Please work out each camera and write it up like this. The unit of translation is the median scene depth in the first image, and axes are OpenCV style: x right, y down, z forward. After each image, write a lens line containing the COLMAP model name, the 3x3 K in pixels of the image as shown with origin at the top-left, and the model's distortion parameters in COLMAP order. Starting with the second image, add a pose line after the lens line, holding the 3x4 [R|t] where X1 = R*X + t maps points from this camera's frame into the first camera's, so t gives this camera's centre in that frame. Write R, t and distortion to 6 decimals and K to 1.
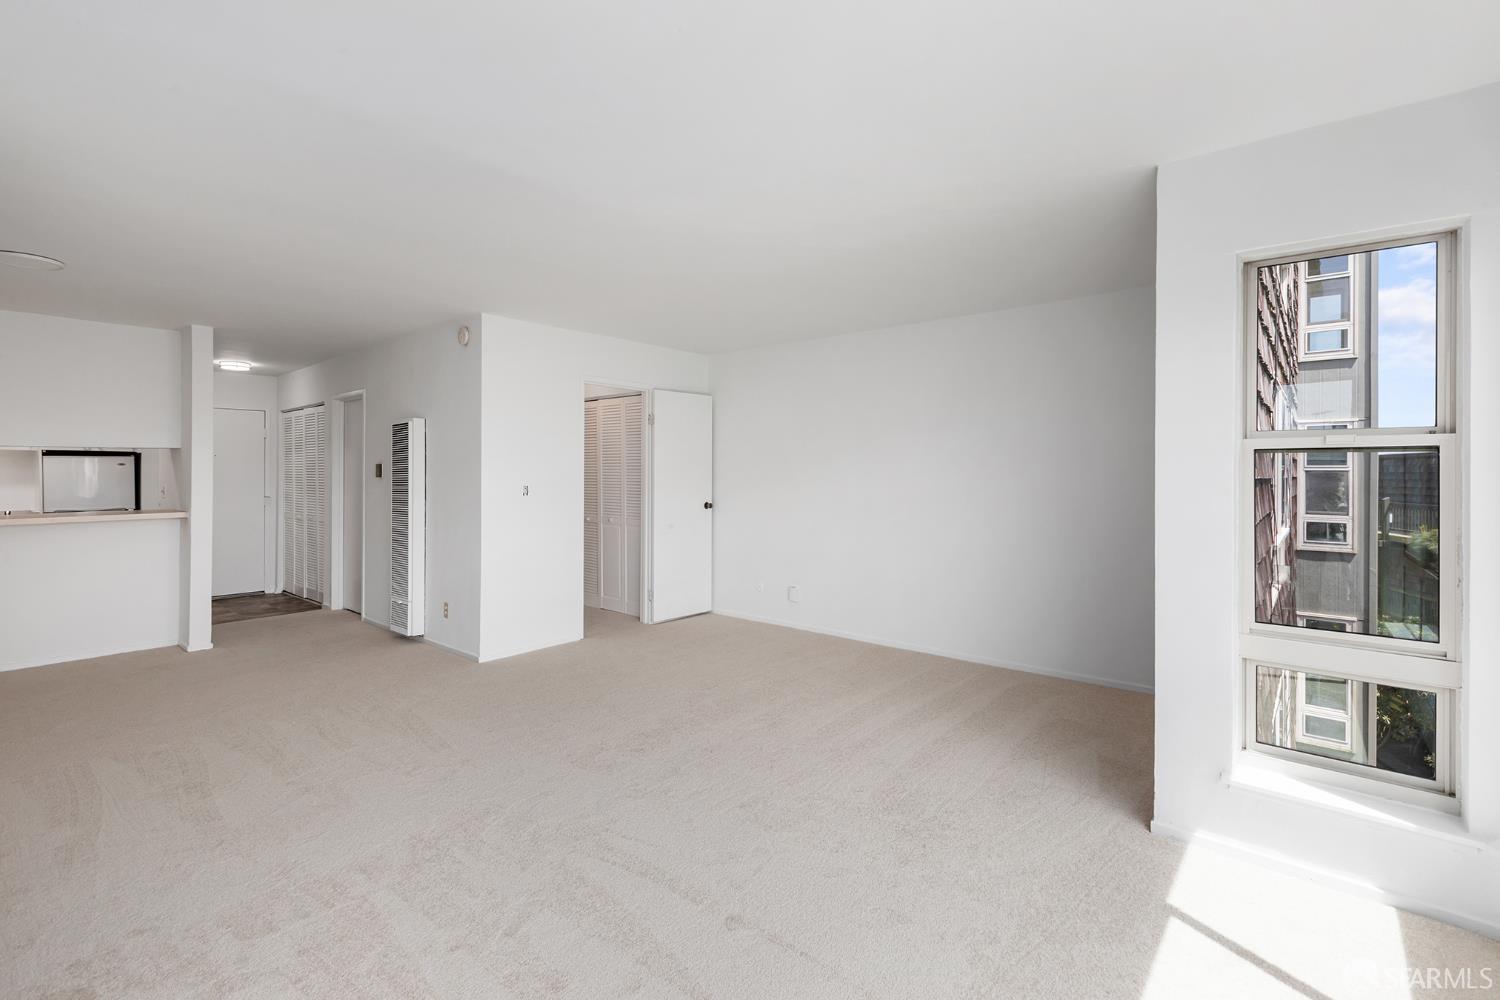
lens RADIAL K [[698.6, 0, 755.1], [0, 698.6, 491.8], [0, 0, 1]] dist [0.005404, -0.001089]
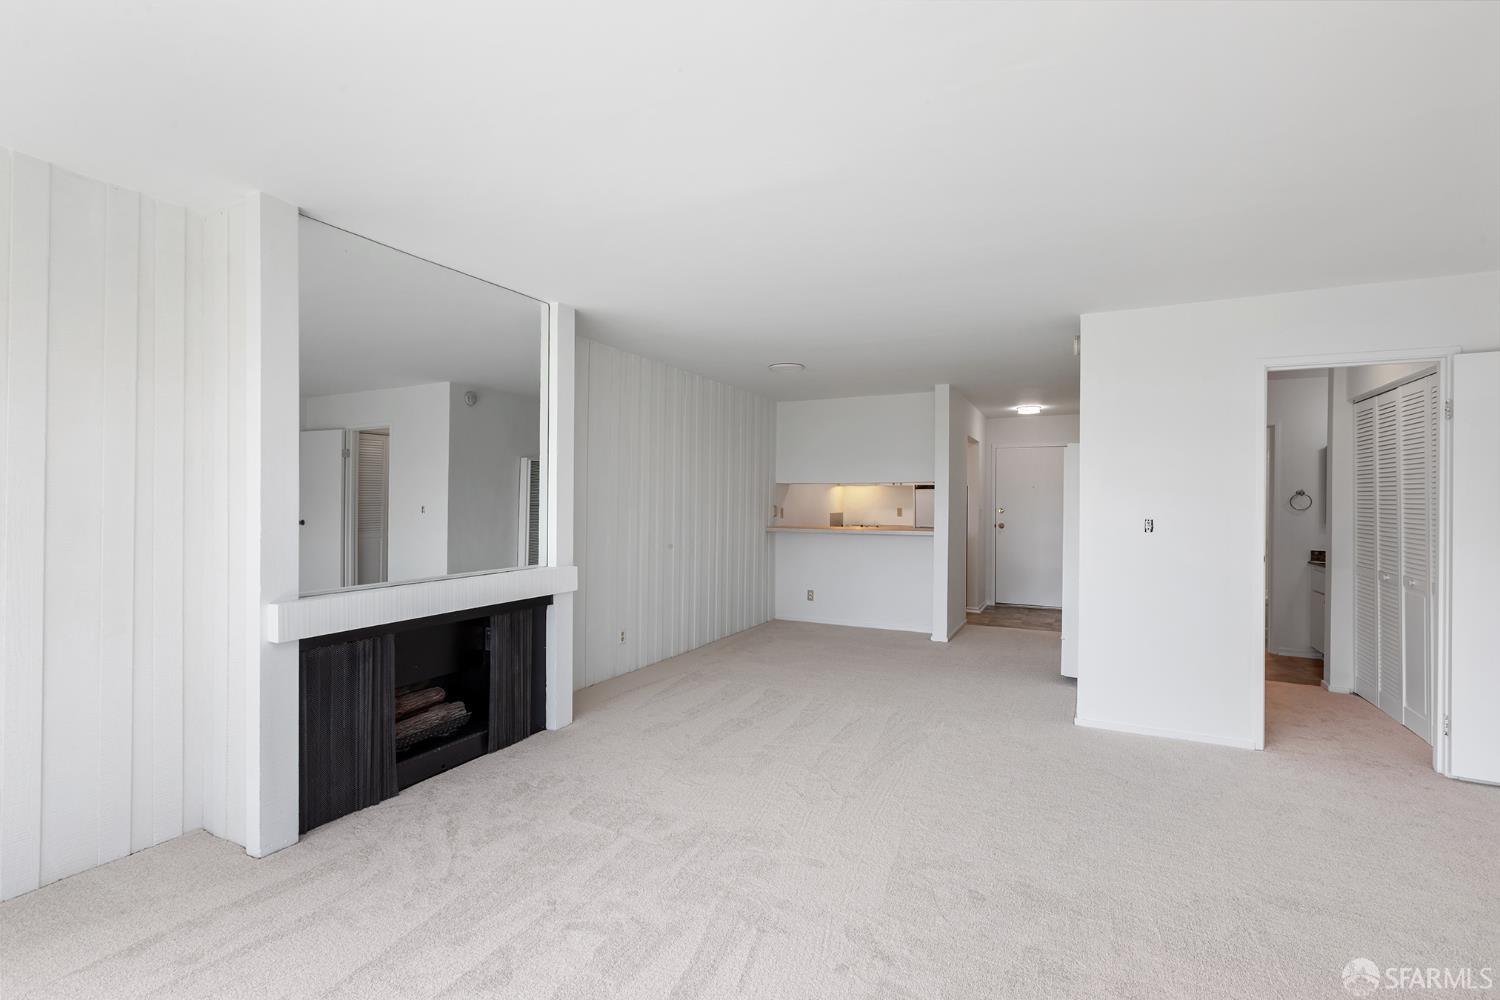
lens RADIAL K [[648.9, 0, 758.5], [0, 648.9, 500.8], [0, 0, 1]] dist [-0.001512, -0.000077]
pose [[0.233530, 0.004402, -0.972340, 0.232793], [-0.034921, 0.999383, -0.003863, -0.009503], [0.971722, 0.034857, 0.233539, 0.351616]]
